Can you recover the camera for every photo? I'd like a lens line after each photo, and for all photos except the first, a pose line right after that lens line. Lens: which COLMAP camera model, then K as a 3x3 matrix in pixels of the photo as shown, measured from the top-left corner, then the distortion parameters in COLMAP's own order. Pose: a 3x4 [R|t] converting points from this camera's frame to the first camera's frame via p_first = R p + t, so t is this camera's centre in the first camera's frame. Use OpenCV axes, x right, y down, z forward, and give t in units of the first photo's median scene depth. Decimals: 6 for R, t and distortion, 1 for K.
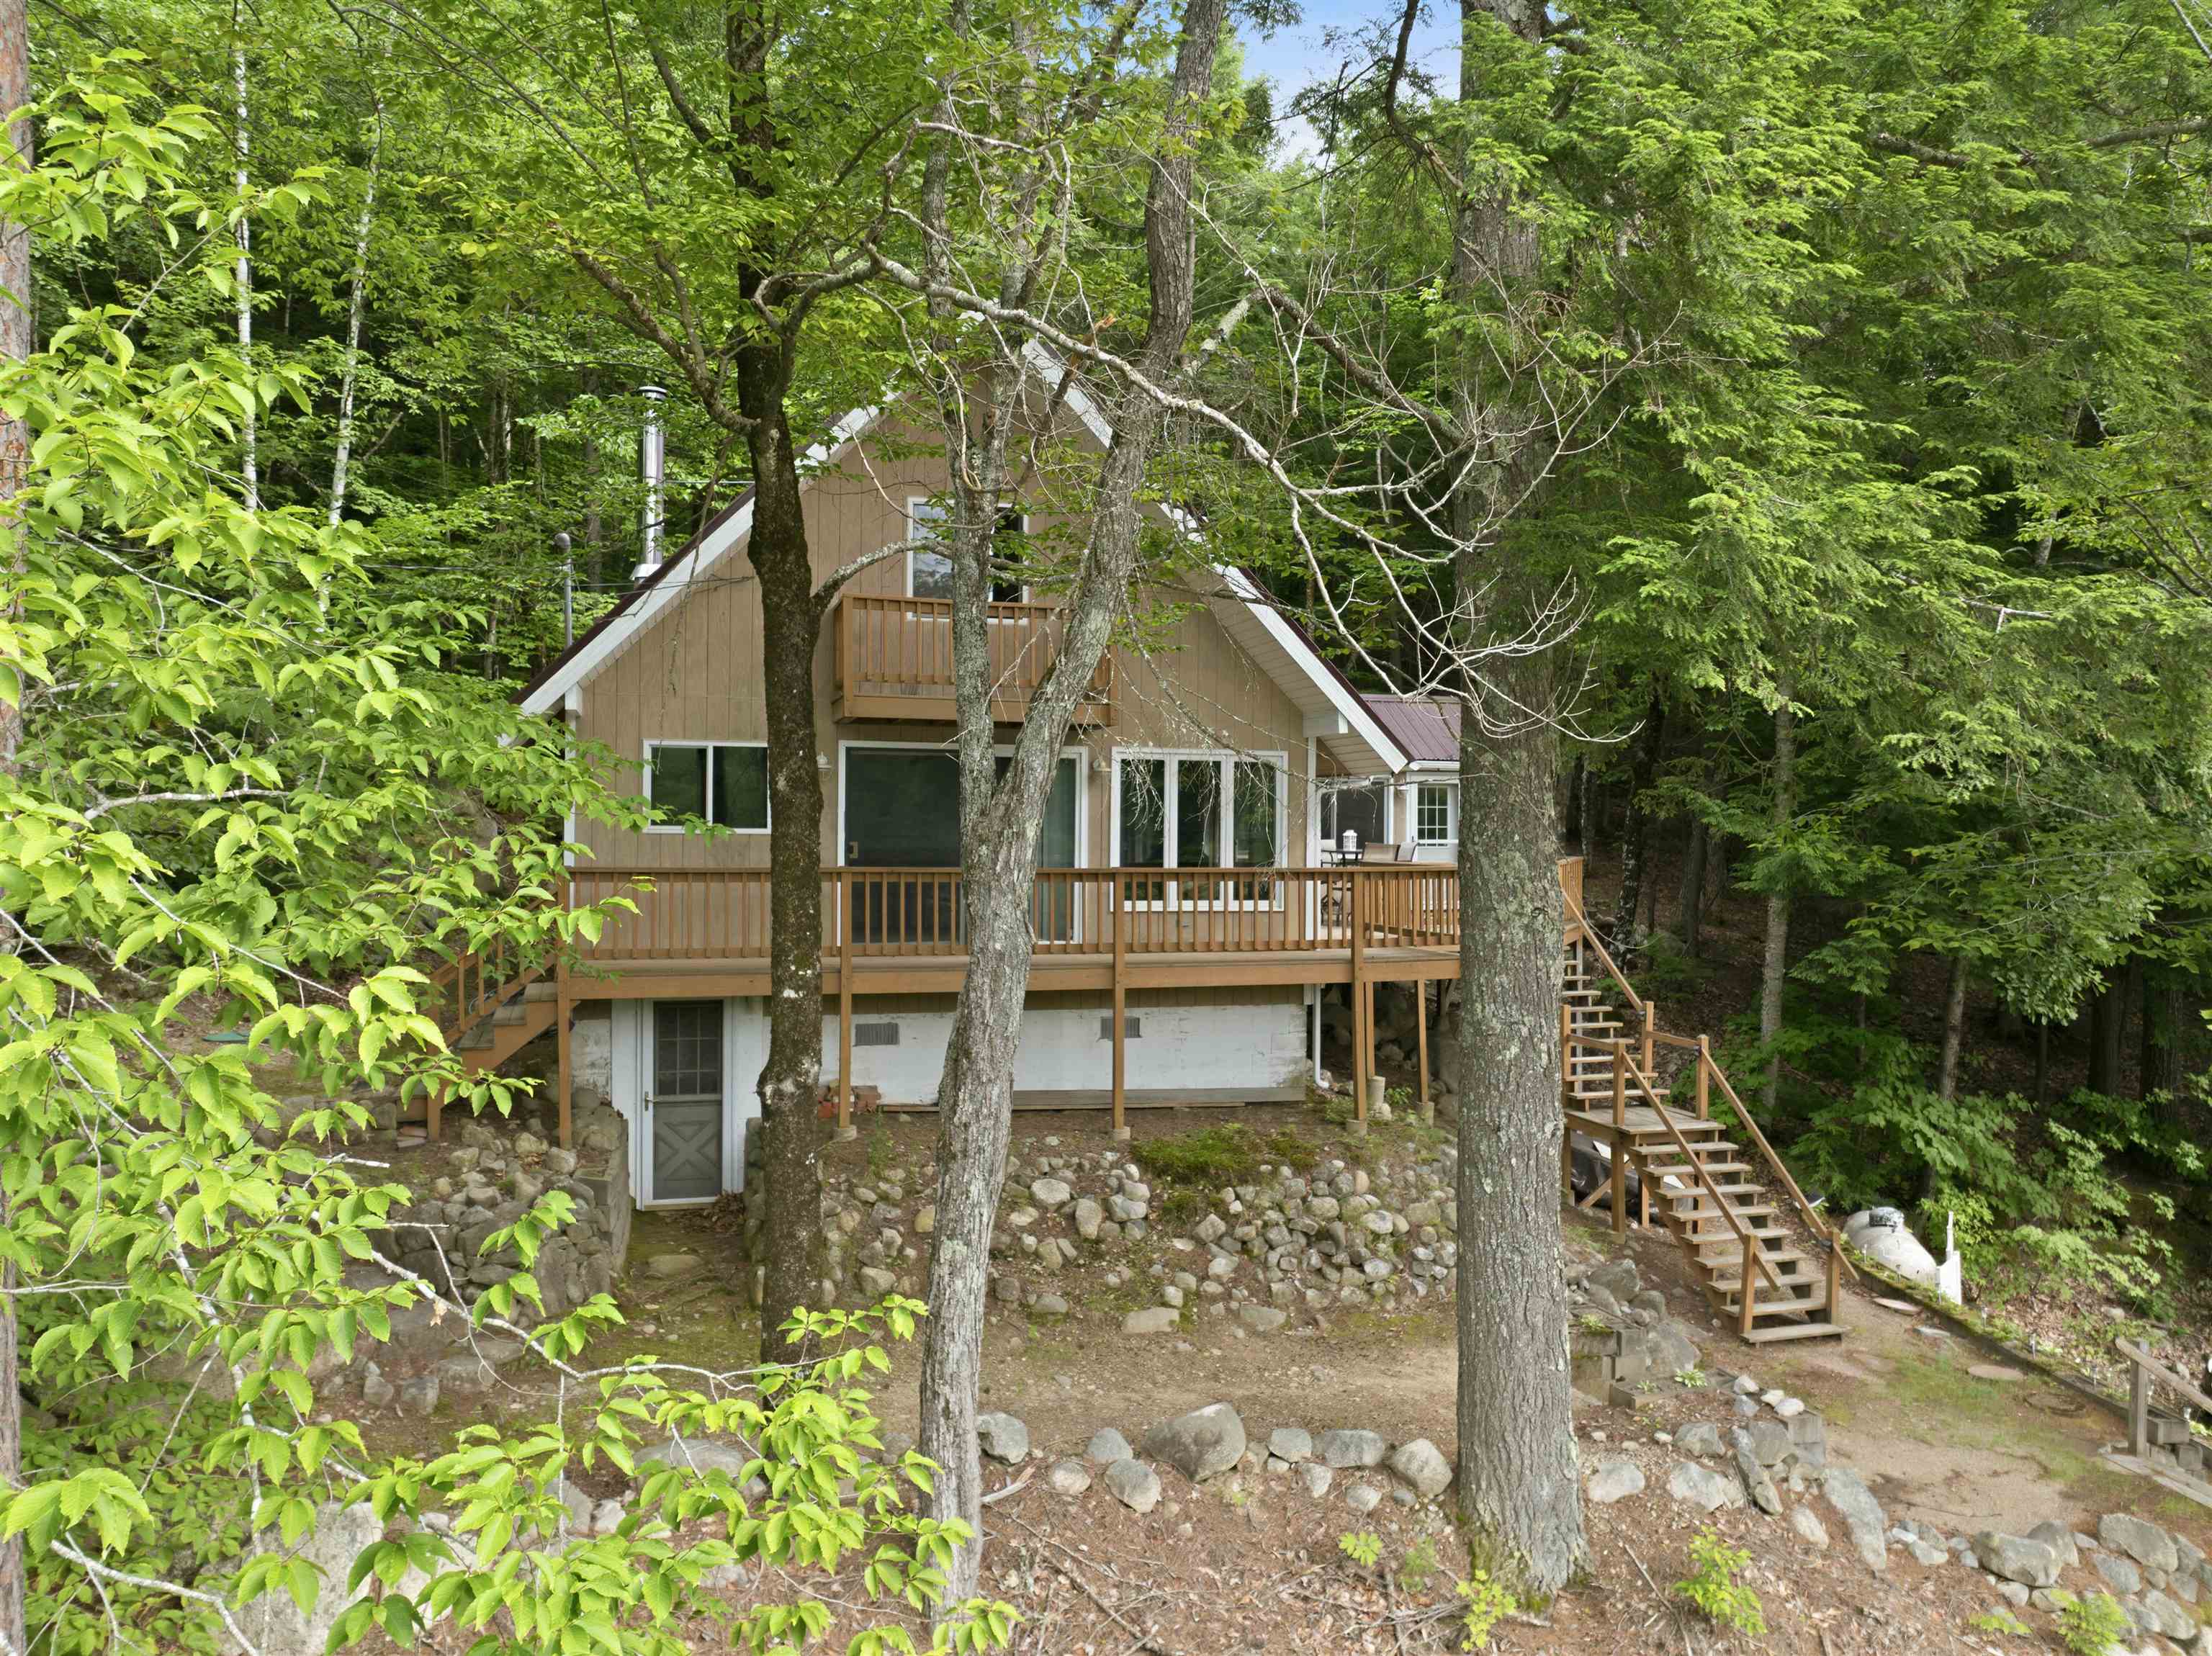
lens RADIAL K [[1556.5, 0, 1103.6], [0, 1556.5, 829.1], [0, 0, 1]] dist [-0.046677, 0.011630]
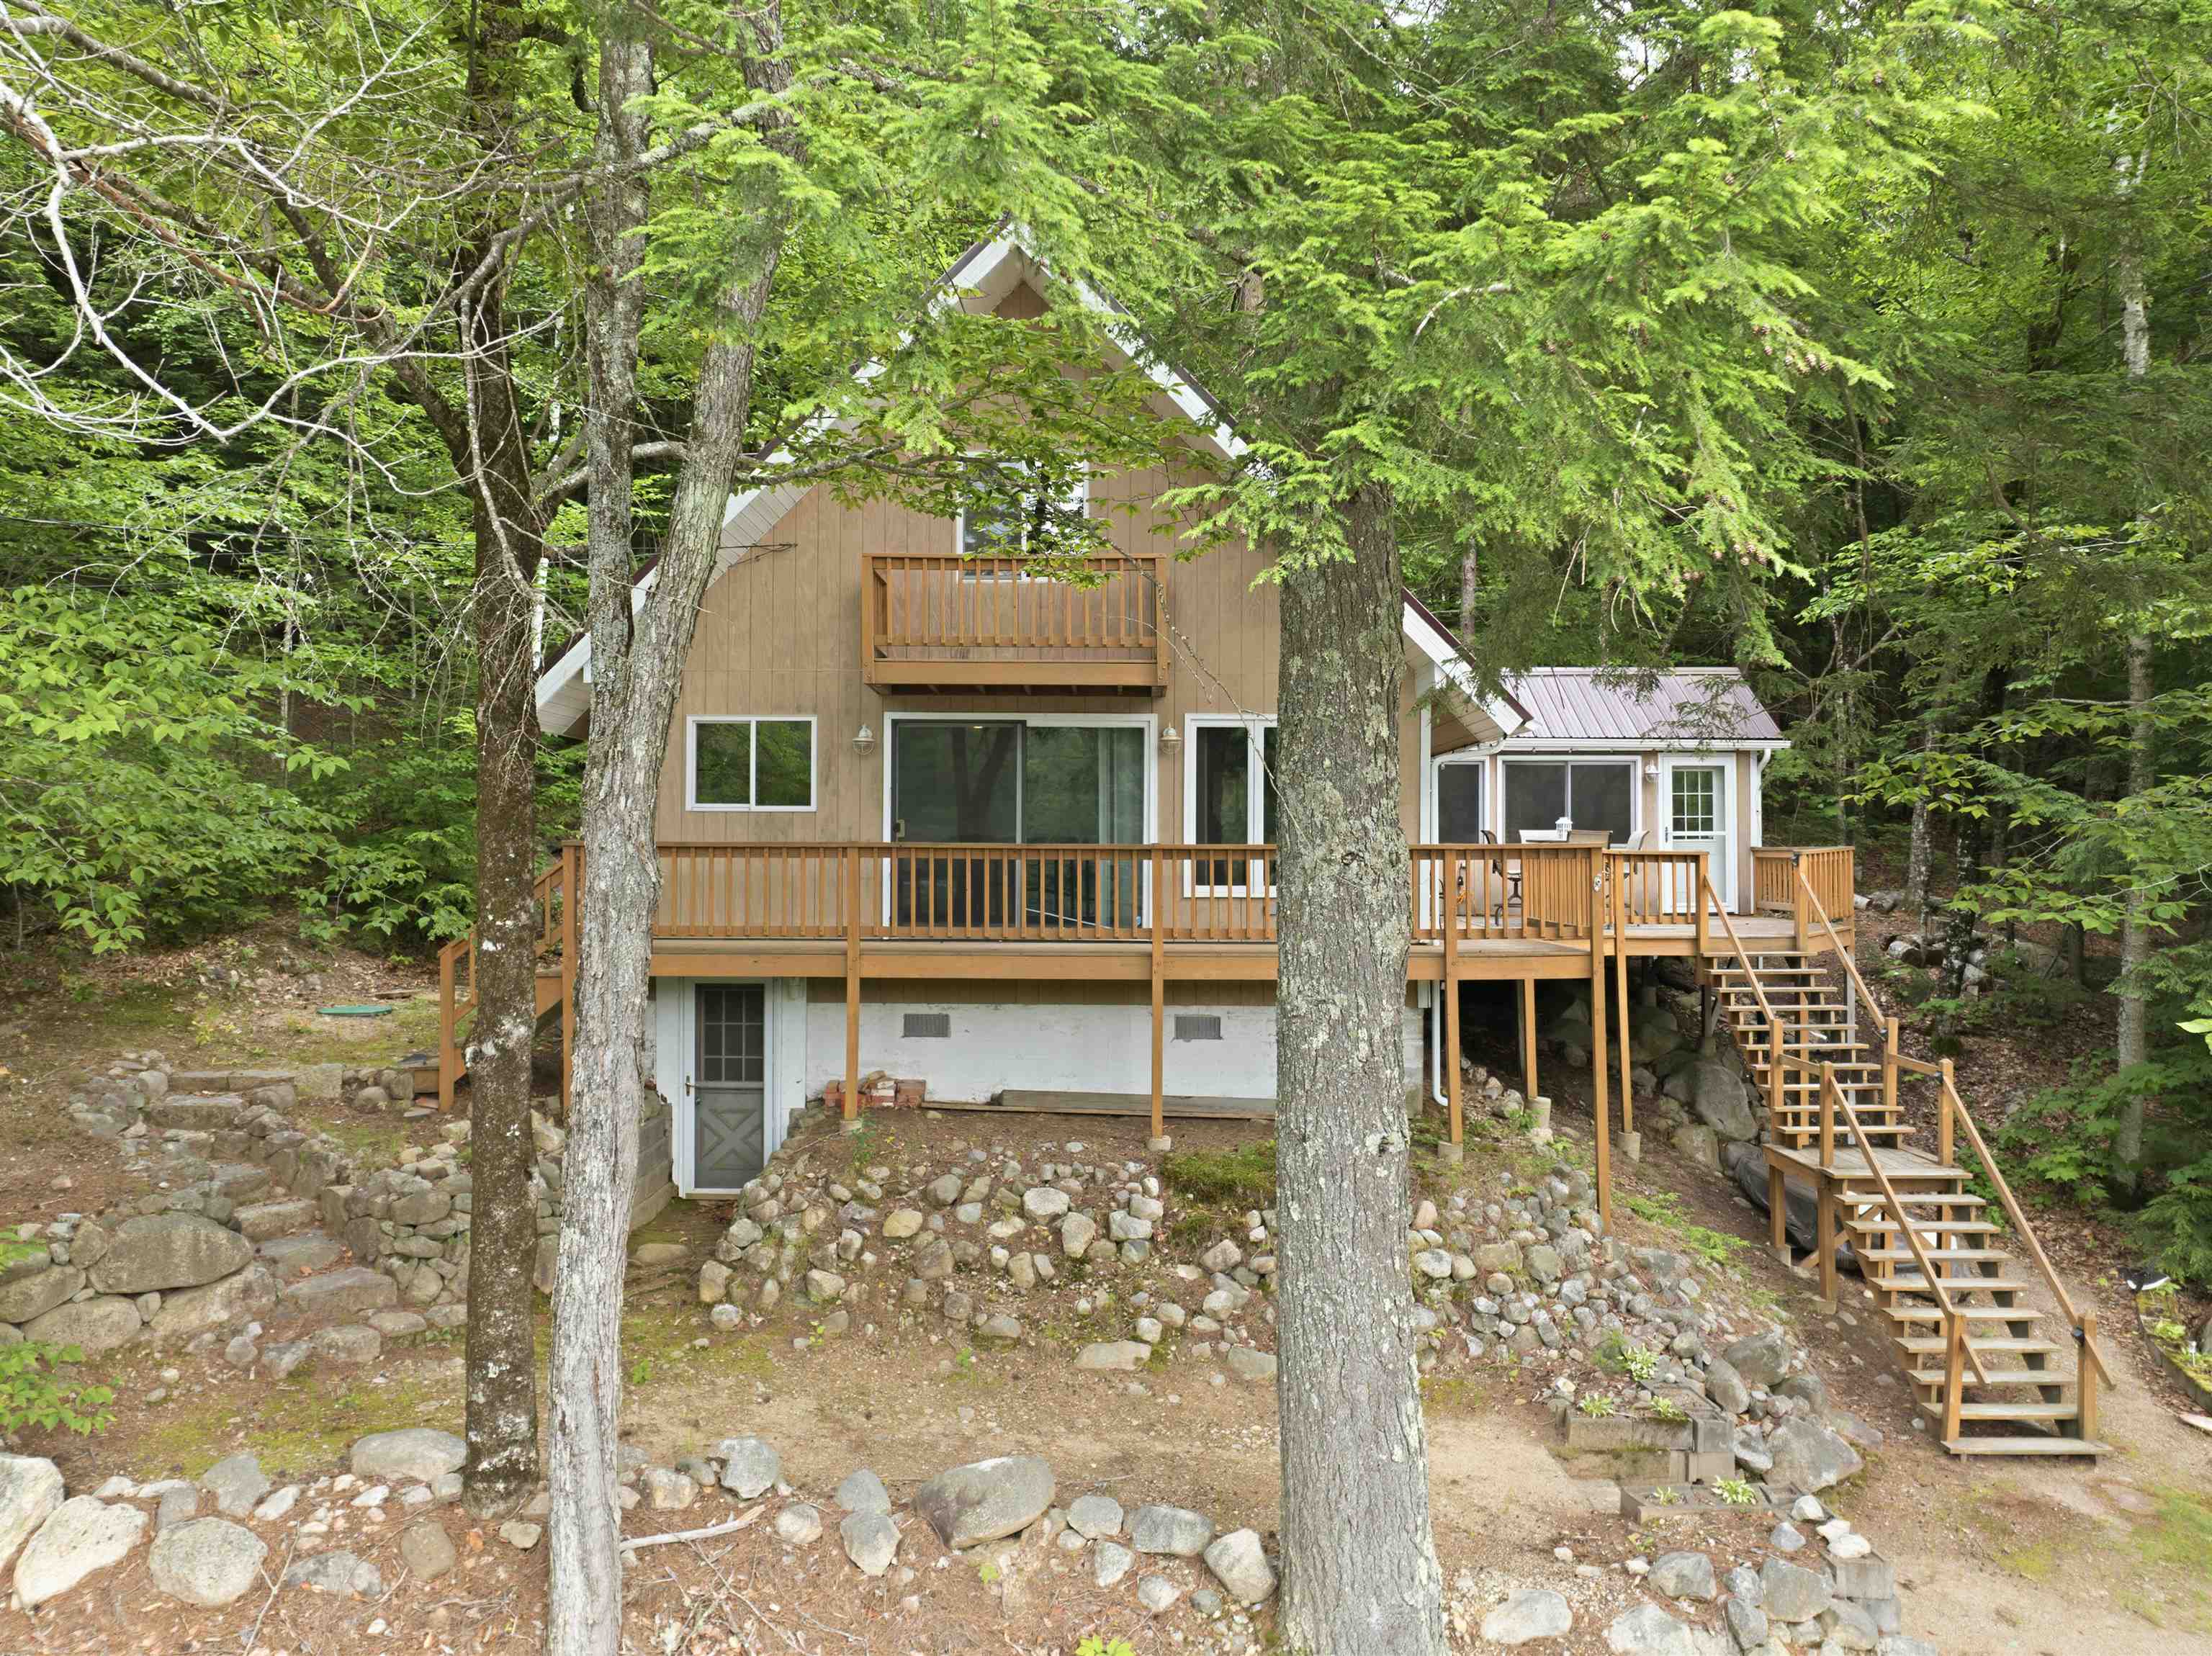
lens RADIAL K [[1556.5, 0, 1106.6], [0, 1556.5, 826.3], [0, 0, 1]] dist [-0.046677, 0.011630]
pose [[0.958896, -0.008295, -0.283635, 0.254092], [0.002992, 0.999813, -0.019124, 0.034638], [0.283741, 0.017490, 0.958742, 0.150174]]
